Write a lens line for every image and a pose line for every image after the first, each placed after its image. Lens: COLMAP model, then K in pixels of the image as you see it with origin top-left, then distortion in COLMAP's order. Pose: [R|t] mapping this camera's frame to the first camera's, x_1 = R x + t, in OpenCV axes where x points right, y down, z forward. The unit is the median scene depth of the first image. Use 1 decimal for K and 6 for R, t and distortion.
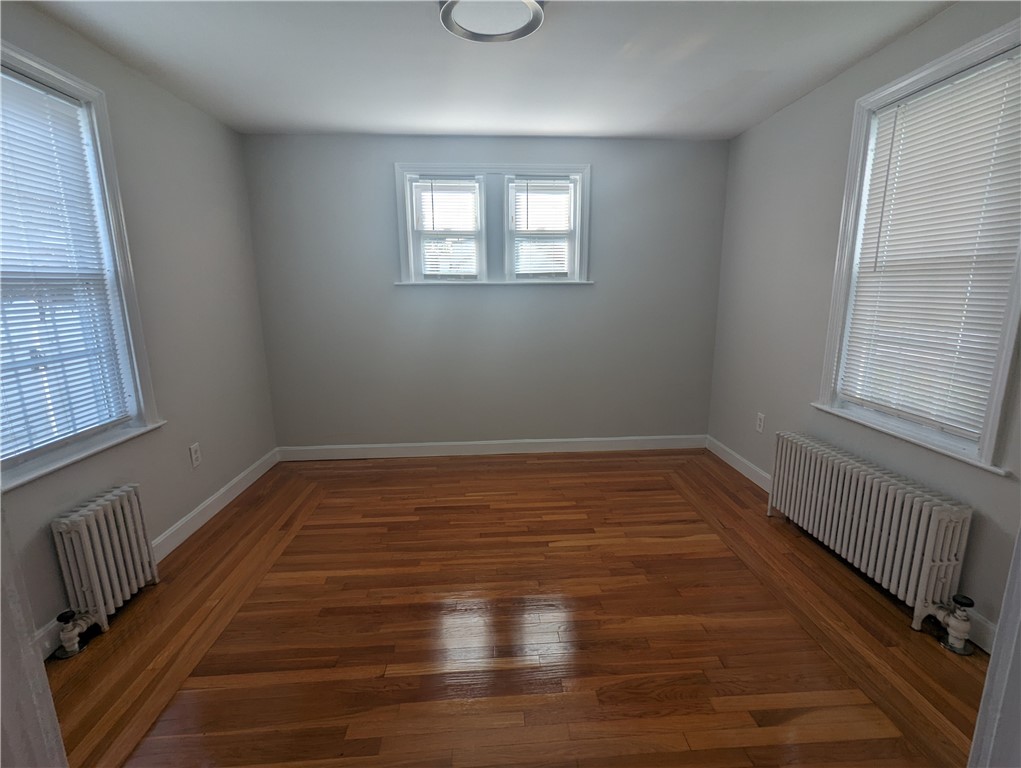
lens RADIAL K [[484.6, 0, 520.8], [0, 484.6, 386.1], [0, 0, 1]] dist [0.011892, -0.000580]
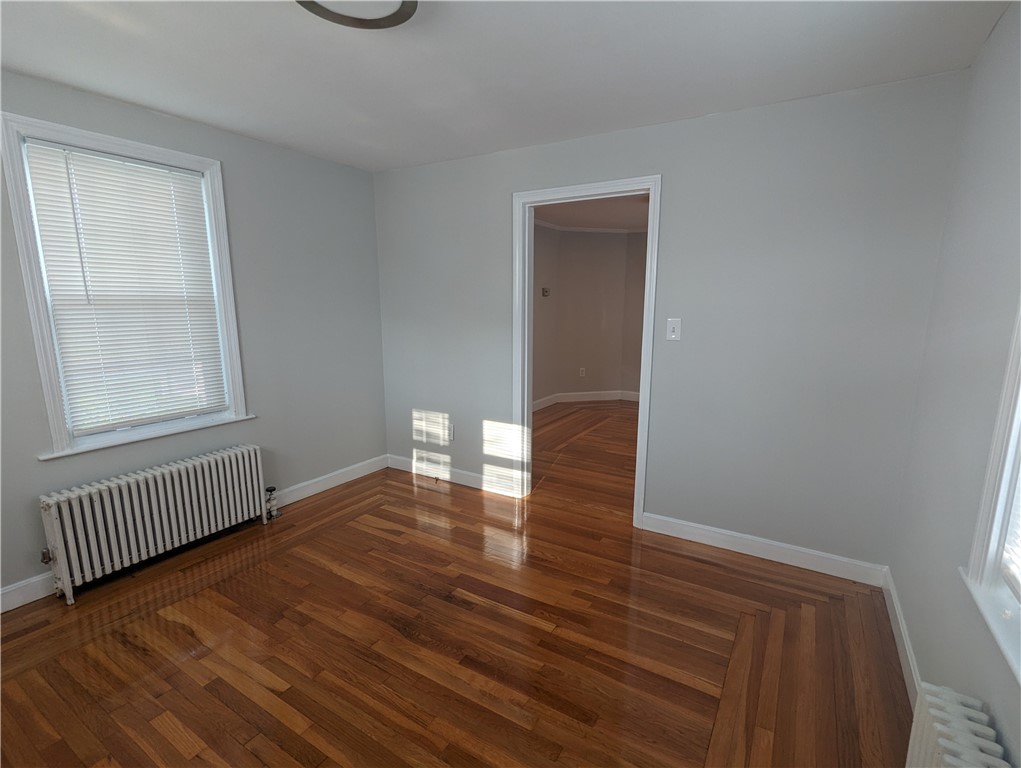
lens RADIAL K [[484.6, 0, 519.3], [0, 484.6, 389.0], [0, 0, 1]] dist [0.011892, -0.000580]
pose [[-0.815054, -0.095657, 0.571433, -0.675979], [0.125225, 0.933880, 0.334943, -0.317935], [-0.565690, 0.344555, -0.749184, 1.400262]]
